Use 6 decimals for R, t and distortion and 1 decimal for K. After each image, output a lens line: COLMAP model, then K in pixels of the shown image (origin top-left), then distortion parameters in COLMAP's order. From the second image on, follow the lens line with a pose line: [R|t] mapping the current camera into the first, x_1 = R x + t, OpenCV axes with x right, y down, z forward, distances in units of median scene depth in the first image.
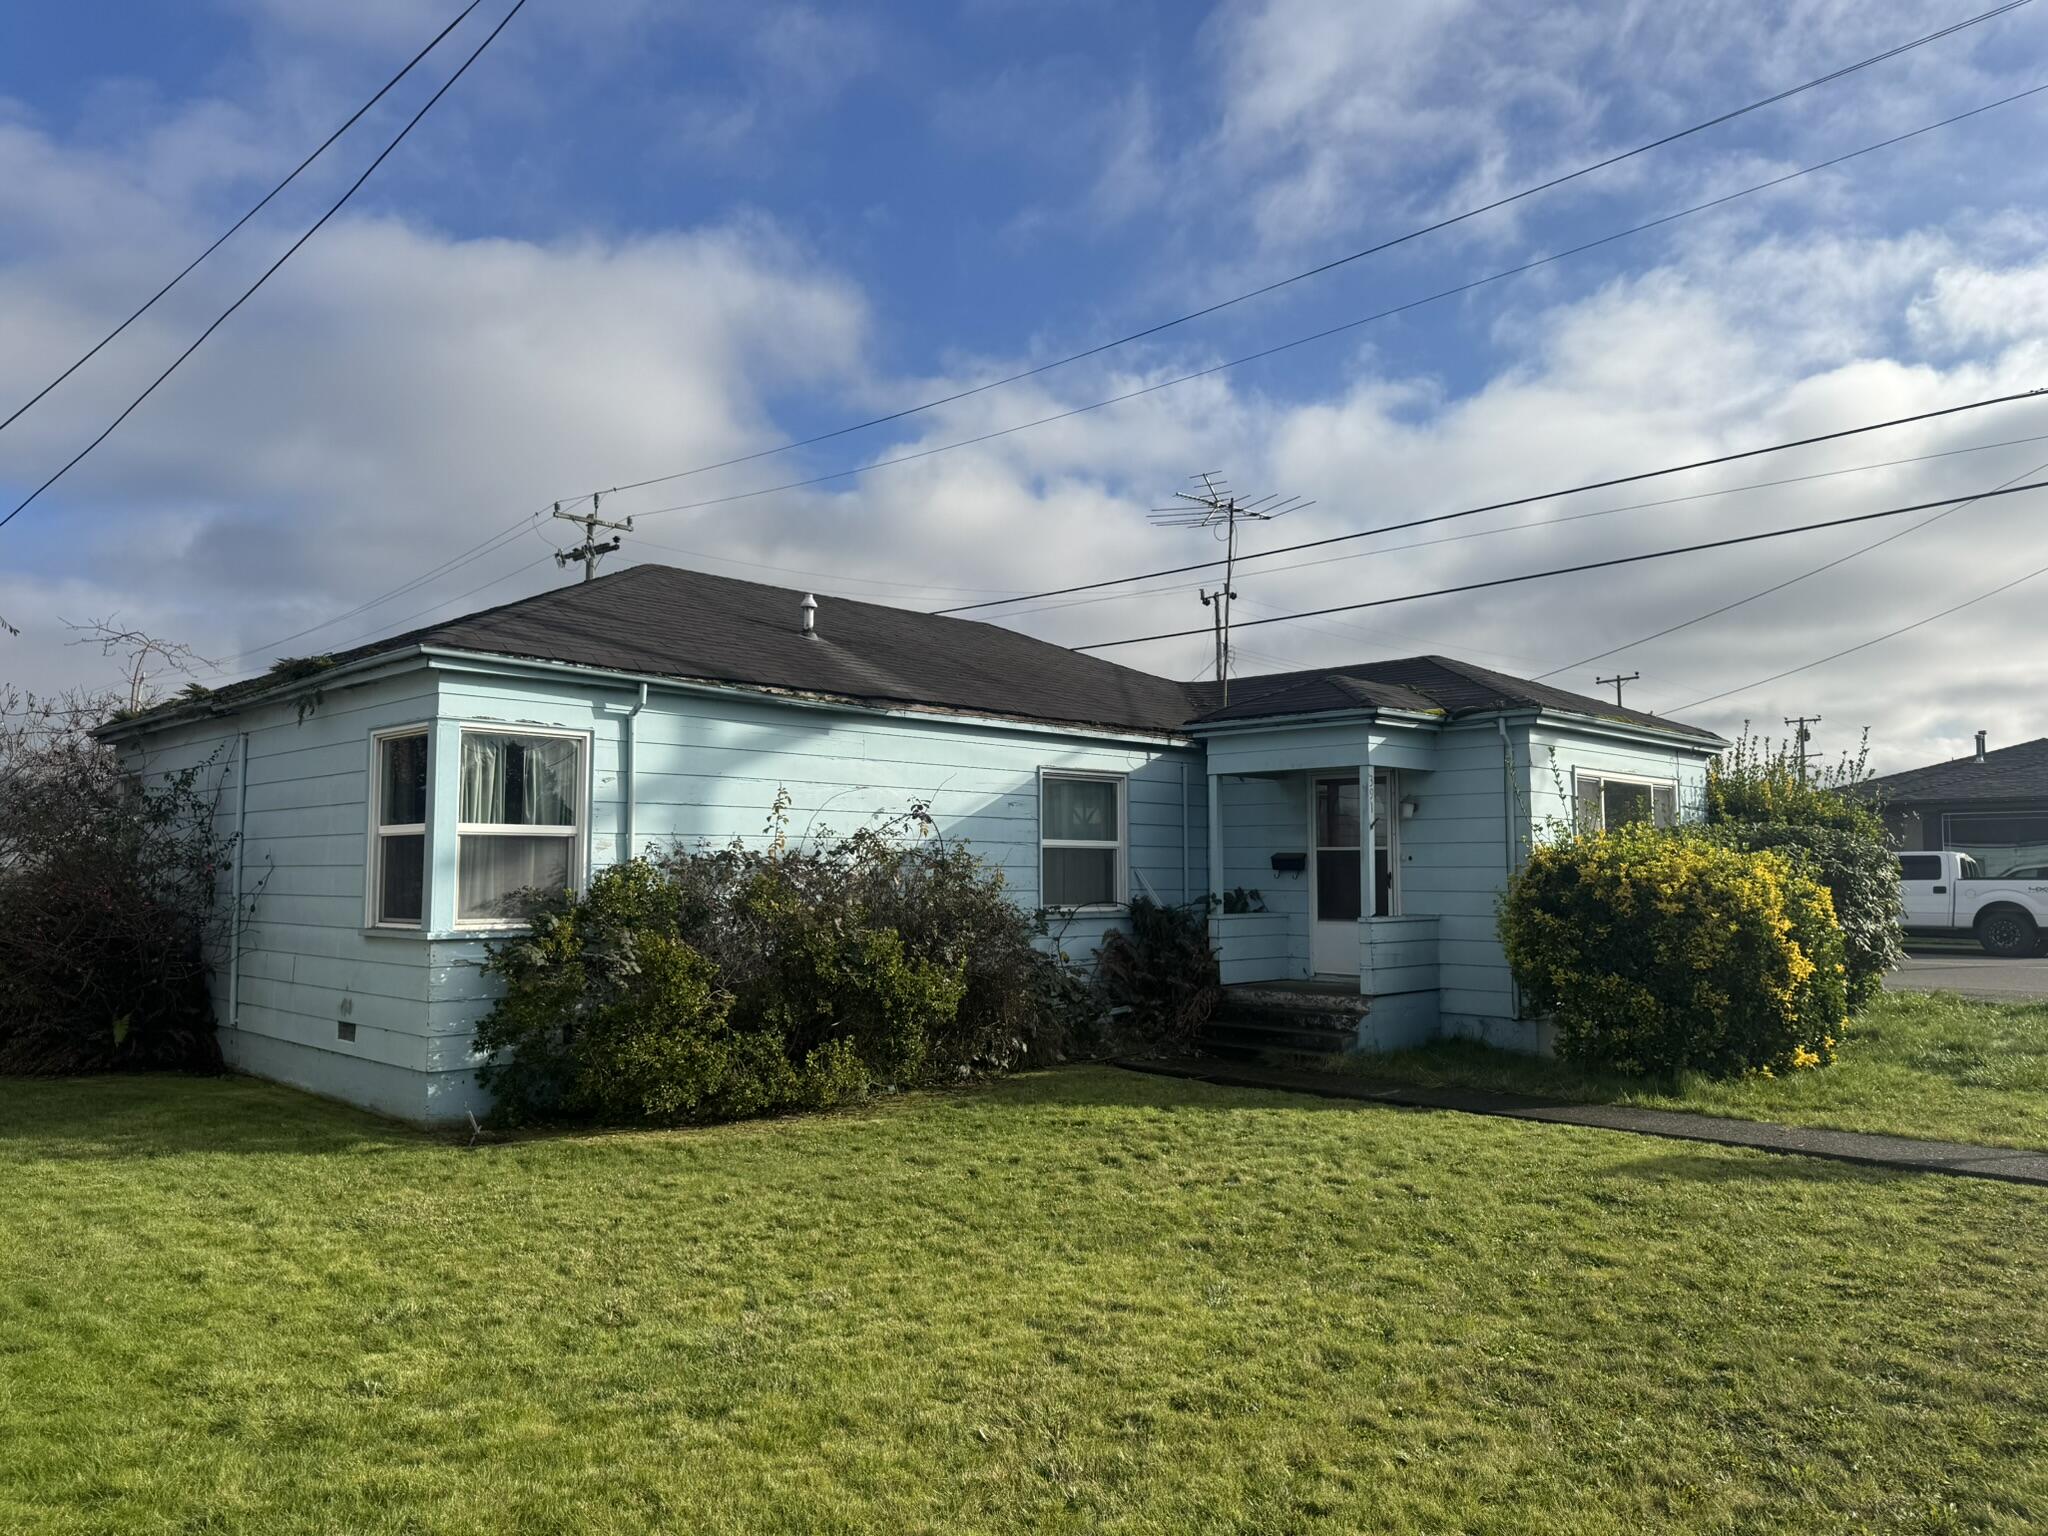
lens RADIAL K [[1449.0, 0, 1026.4], [0, 1449.0, 764.2], [0, 0, 1]] dist [0.138502, -0.194281]
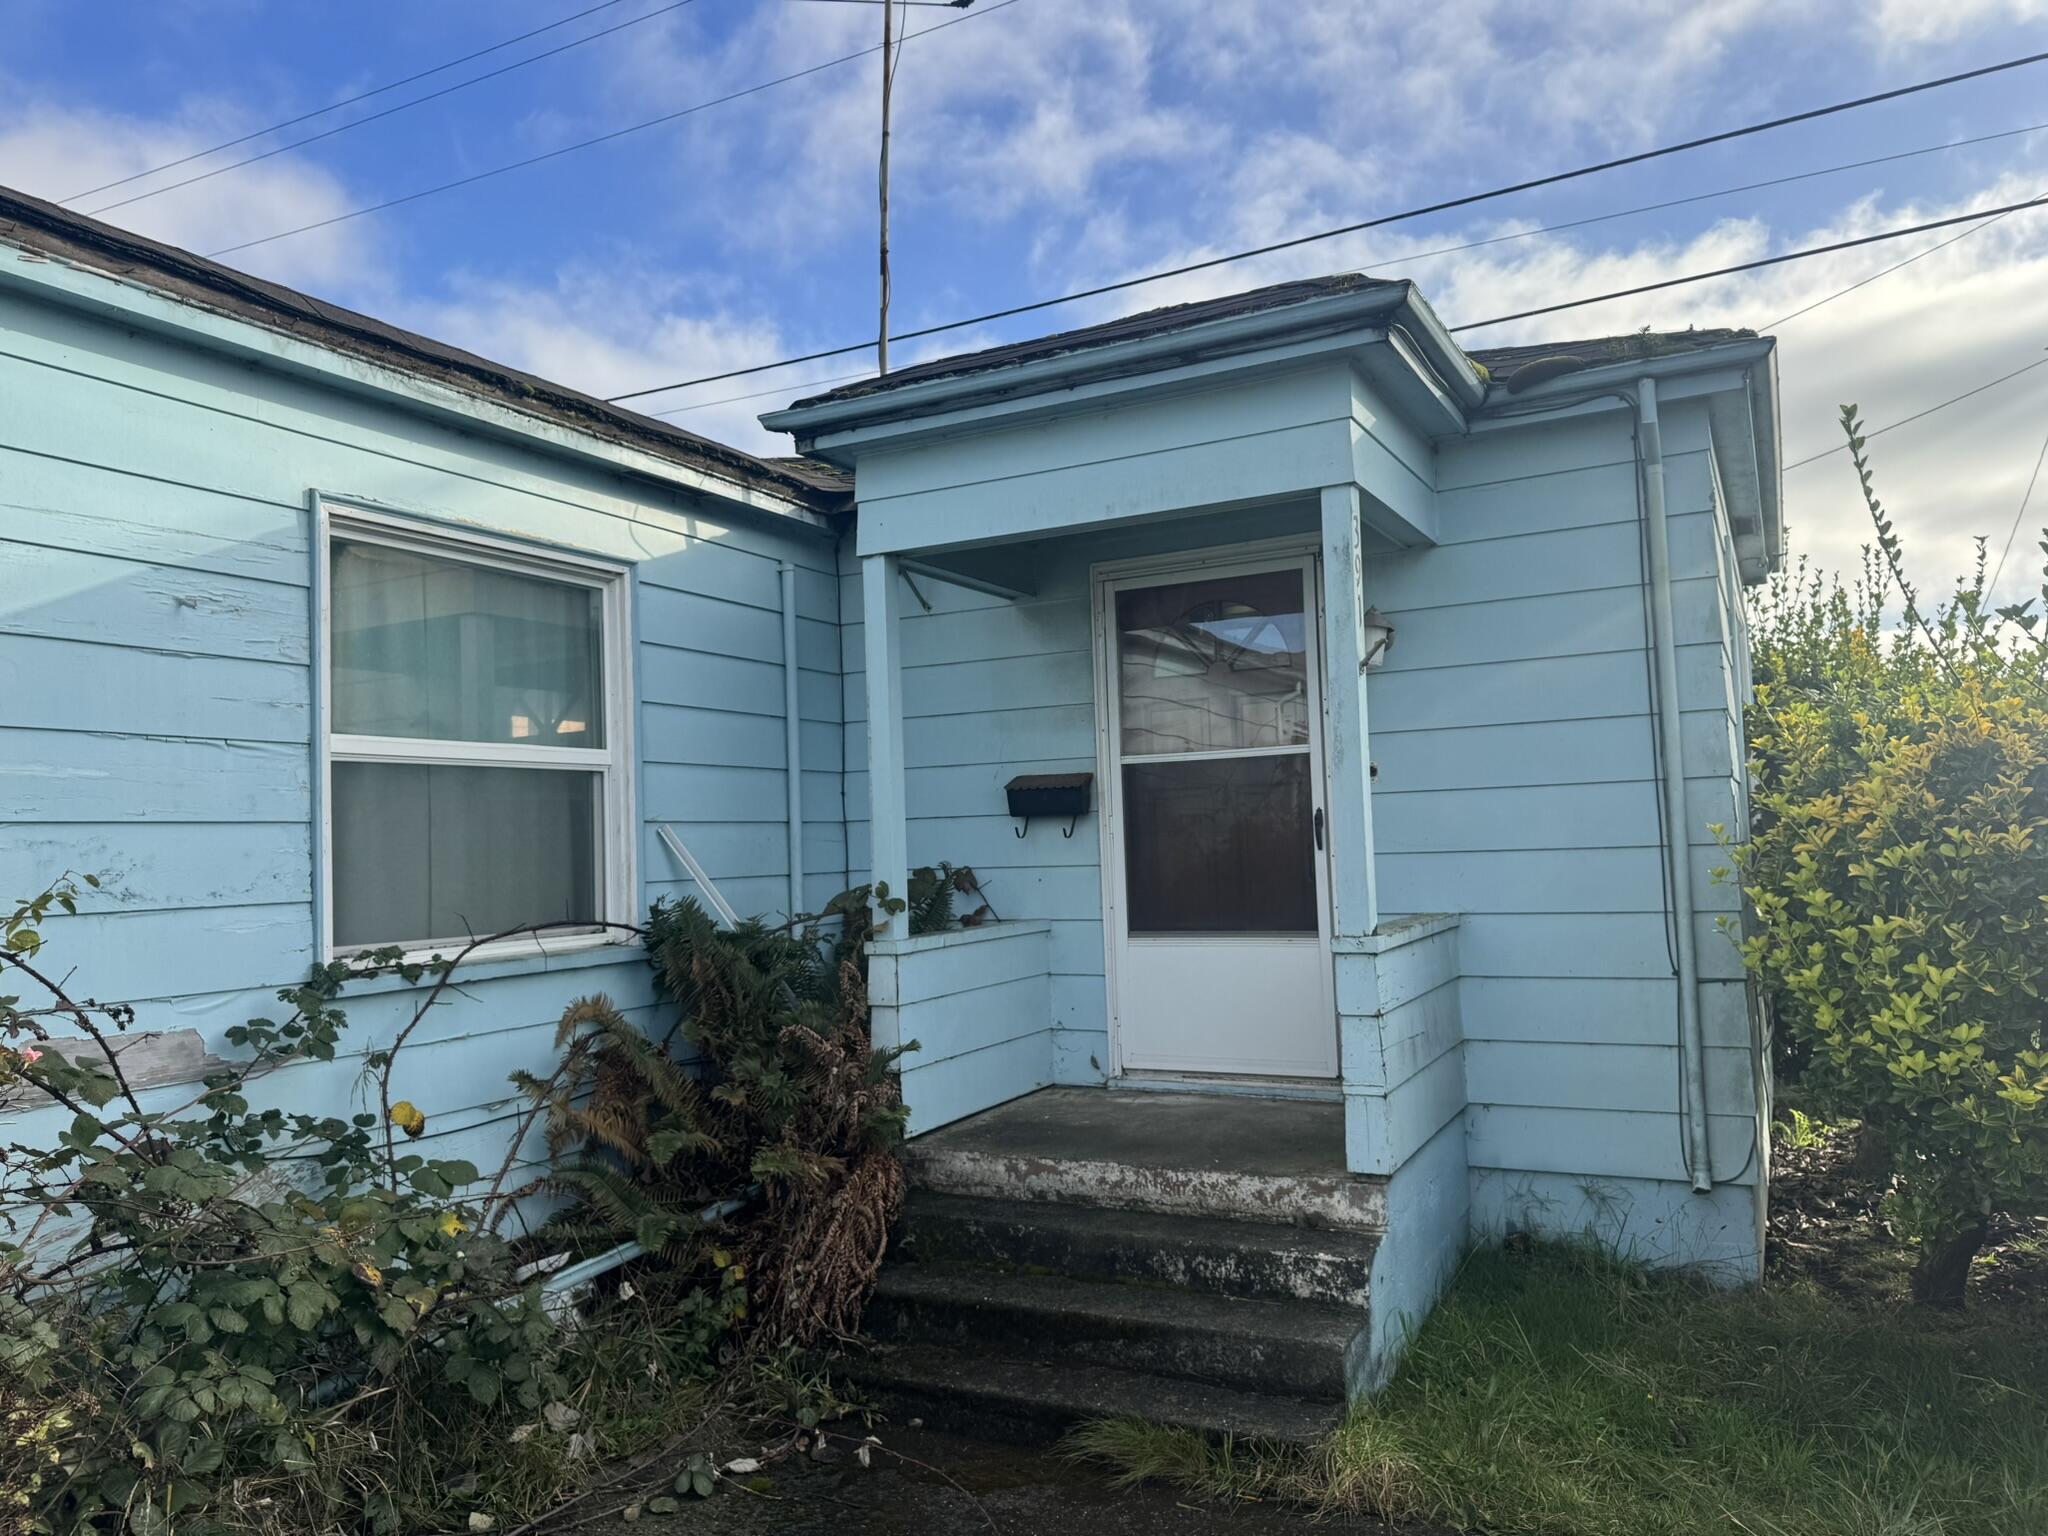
lens RADIAL K [[1449.0, 0, 1026.4], [0, 1449.0, 764.2], [0, 0, 1]] dist [0.138502, -0.194281]
pose [[0.956477, -0.017812, 0.291262, 0.059293], [0.013628, 0.999773, 0.016387, 0.054279], [-0.291488, -0.011704, 0.956503, 0.649506]]
